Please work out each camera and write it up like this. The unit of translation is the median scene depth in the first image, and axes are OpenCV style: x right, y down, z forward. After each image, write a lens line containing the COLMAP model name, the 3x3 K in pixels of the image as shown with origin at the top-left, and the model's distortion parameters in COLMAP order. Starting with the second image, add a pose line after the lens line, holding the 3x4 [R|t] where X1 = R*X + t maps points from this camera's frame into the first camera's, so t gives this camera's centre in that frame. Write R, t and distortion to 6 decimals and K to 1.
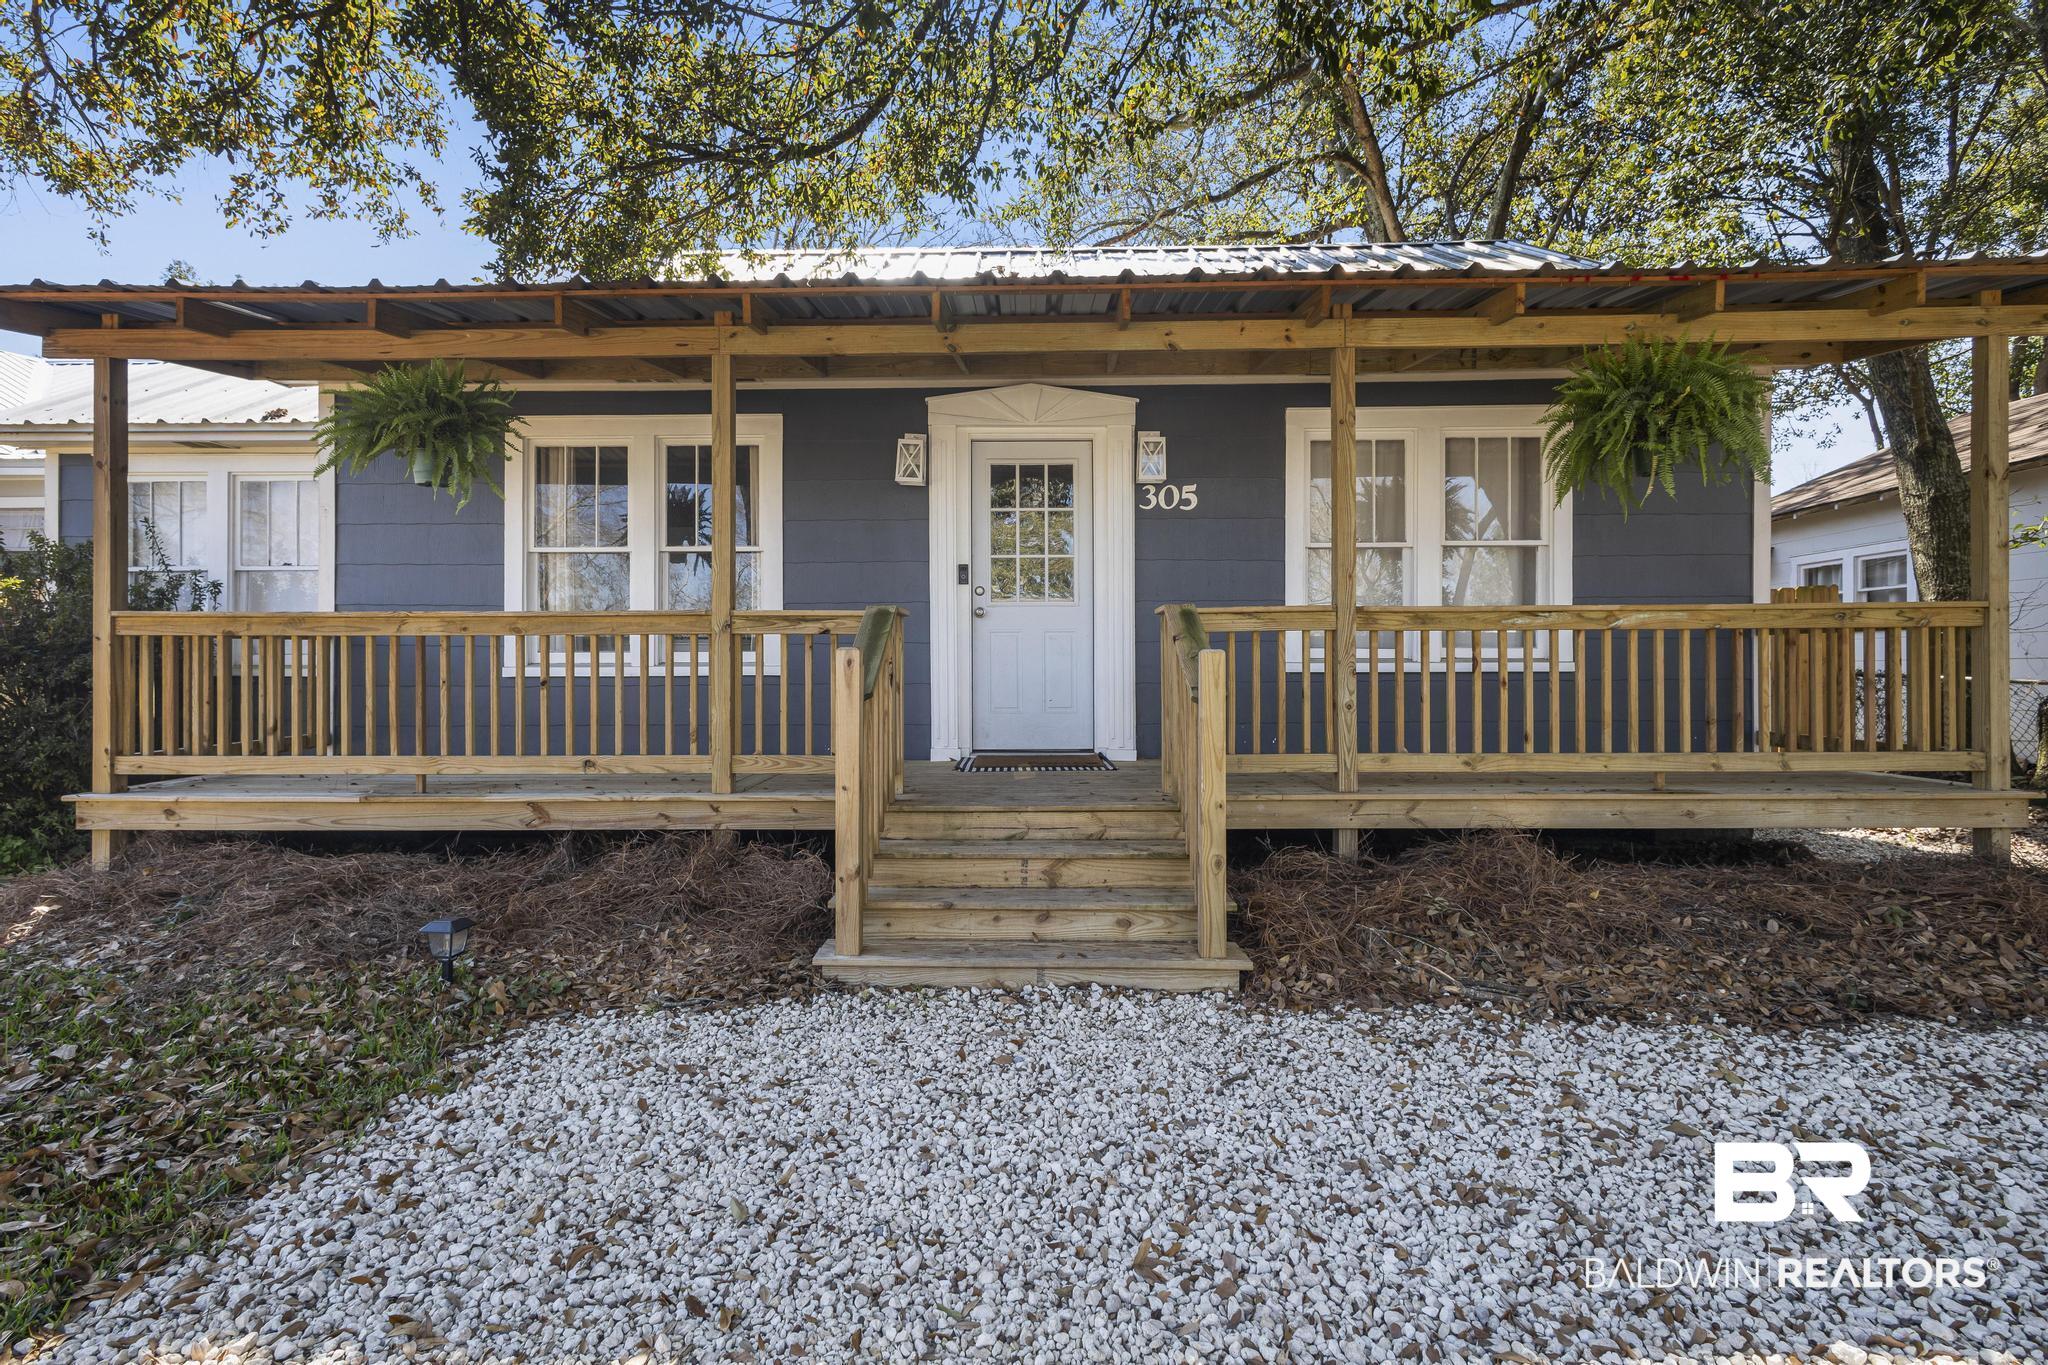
lens RADIAL K [[936.9, 0, 1024.0], [0, 936.9, 682.5], [0, 0, 1]] dist [0.001673, -0.000259]
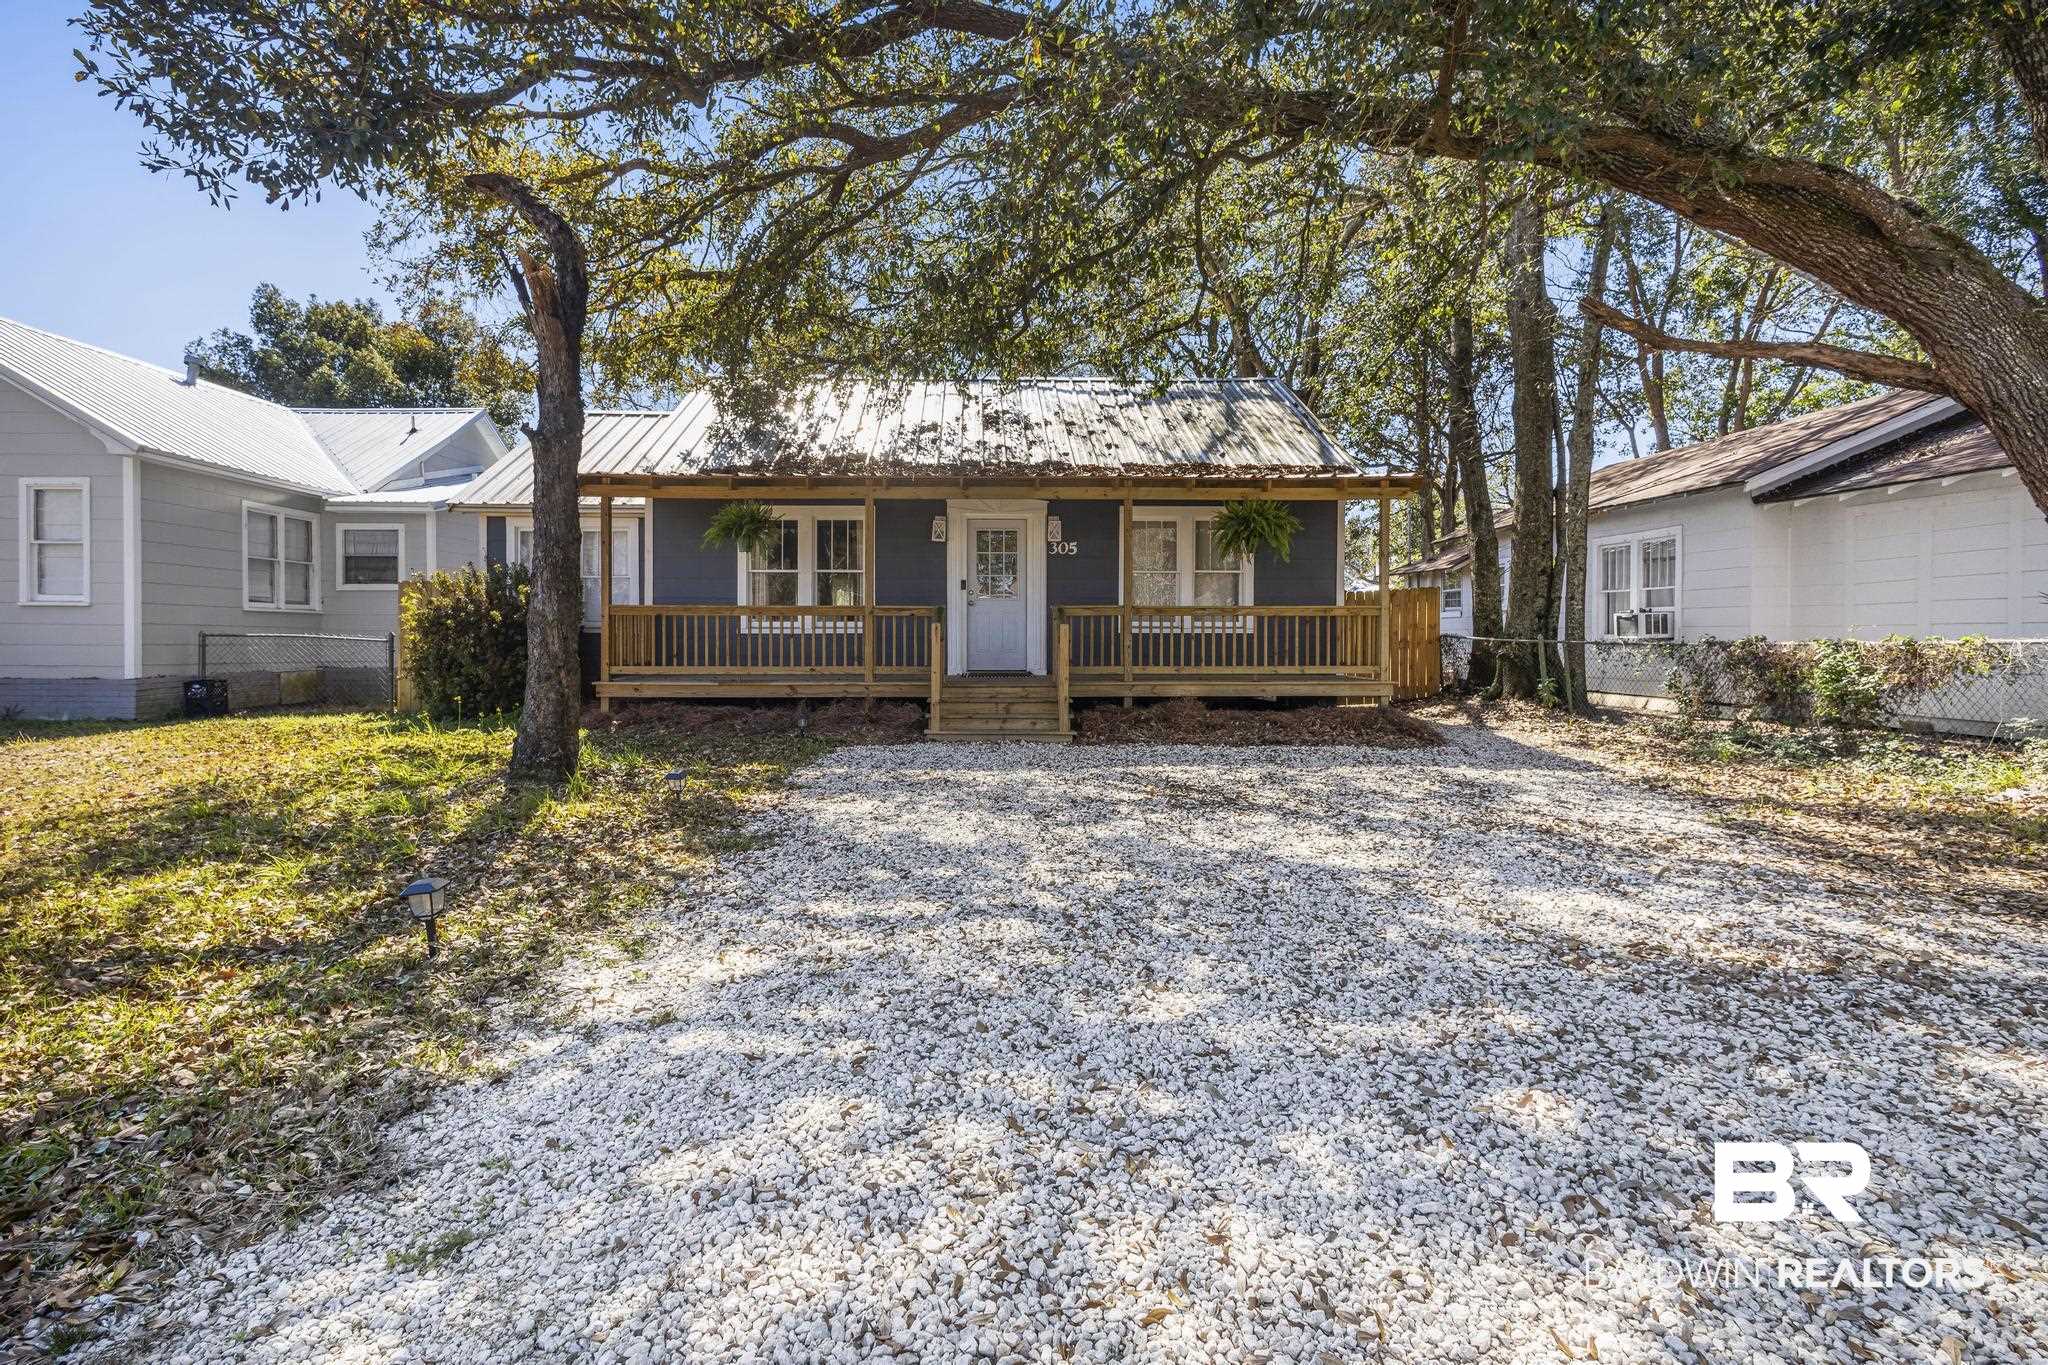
lens RADIAL K [[936.9, 0, 1024.0], [0, 936.9, 682.5], [0, 0, 1]] dist [0.001673, -0.000259]
pose [[0.998648, 0.002013, 0.051952, -0.041866], [-0.003995, 0.999267, 0.038084, 0.021412], [-0.051837, -0.038240, 0.997923, -1.140174]]
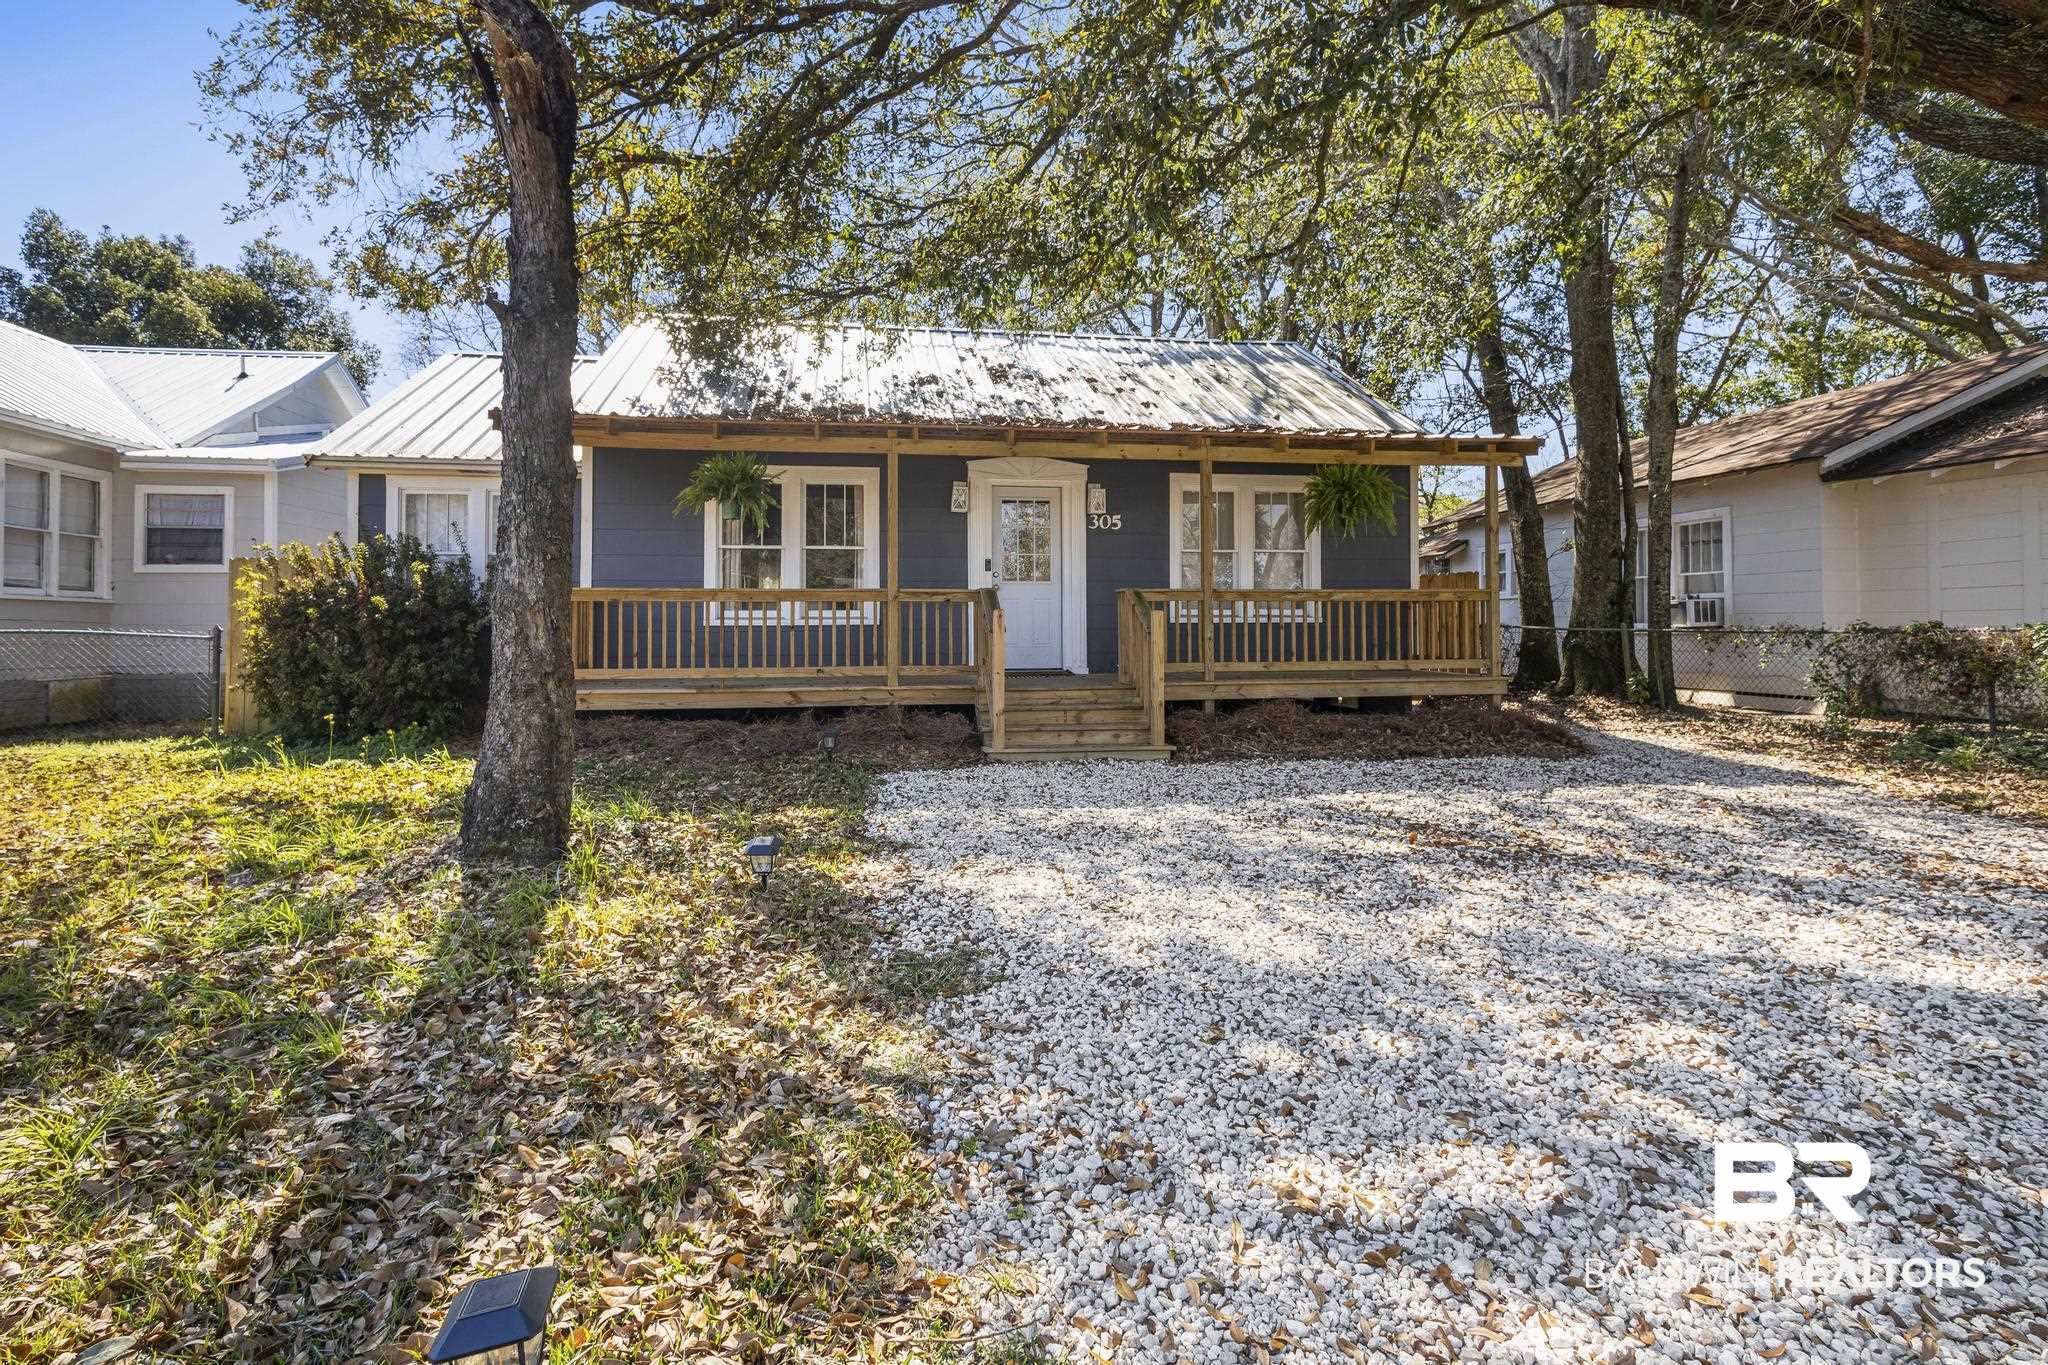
lens RADIAL K [[949.7, 0, 1025.3], [0, 949.7, 640.5], [0, 0, 1]] dist [0.011213, -0.006747]
pose [[0.984031, -0.002633, 0.177977, -0.323774], [0.002907, 0.999995, -0.001278, 0.024580], [-0.177973, 0.001775, 0.984034, -0.746473]]
